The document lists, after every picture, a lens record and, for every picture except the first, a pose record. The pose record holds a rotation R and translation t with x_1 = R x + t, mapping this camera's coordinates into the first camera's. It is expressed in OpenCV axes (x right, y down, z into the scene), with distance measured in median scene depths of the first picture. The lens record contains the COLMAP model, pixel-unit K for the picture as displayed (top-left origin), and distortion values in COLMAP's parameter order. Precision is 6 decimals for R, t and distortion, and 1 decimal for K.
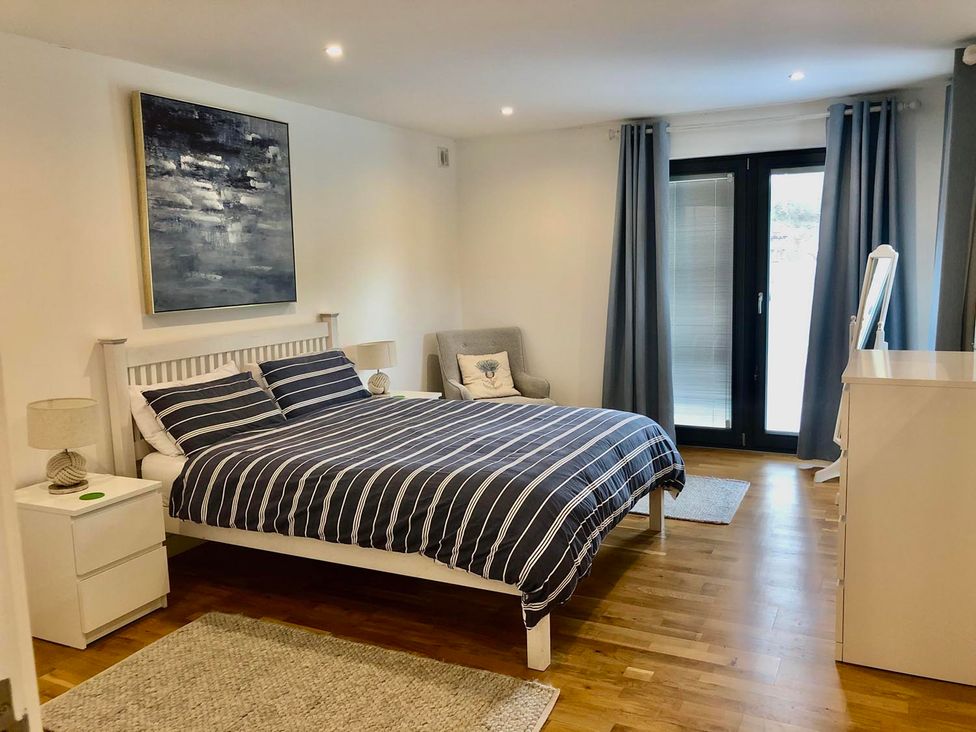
lens RADIAL K [[823.0, 0, 488.0], [0, 823.0, 366.0], [0, 0, 1]] dist [0.126887, -0.121687]
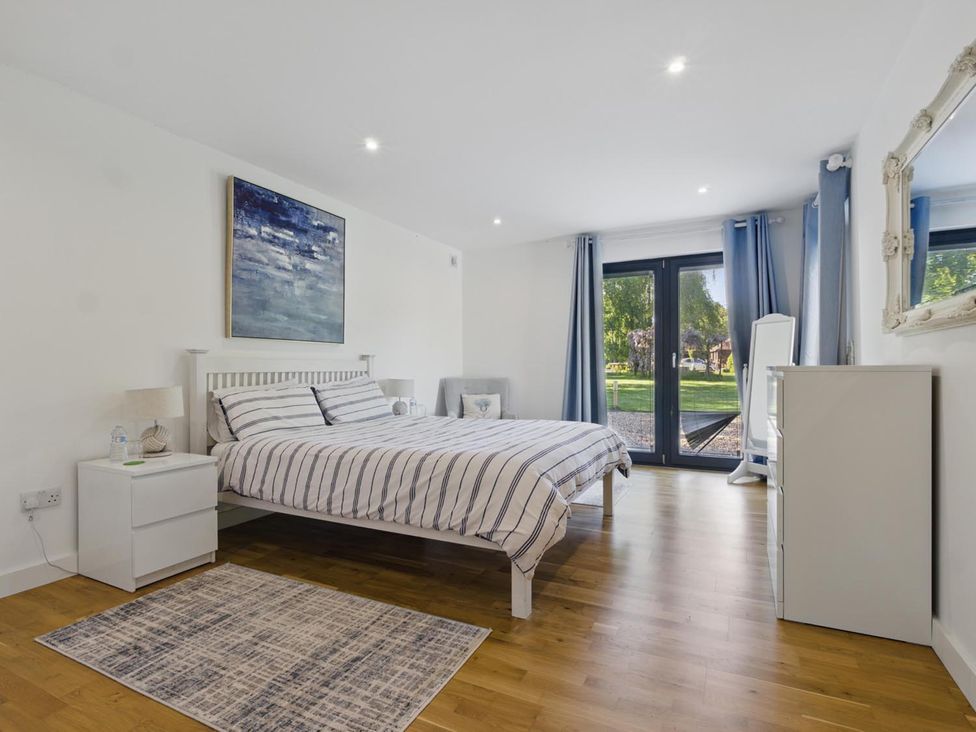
lens RADIAL K [[512.6, 0, 483.1], [0, 512.6, 370.3], [0, 0, 1]] dist [-0.002247, -0.000219]
pose [[0.999719, 0.022712, -0.006747, 0.009103], [-0.023344, 0.992896, -0.116677, 0.070932], [0.004049, 0.116802, 0.993147, 0.182394]]
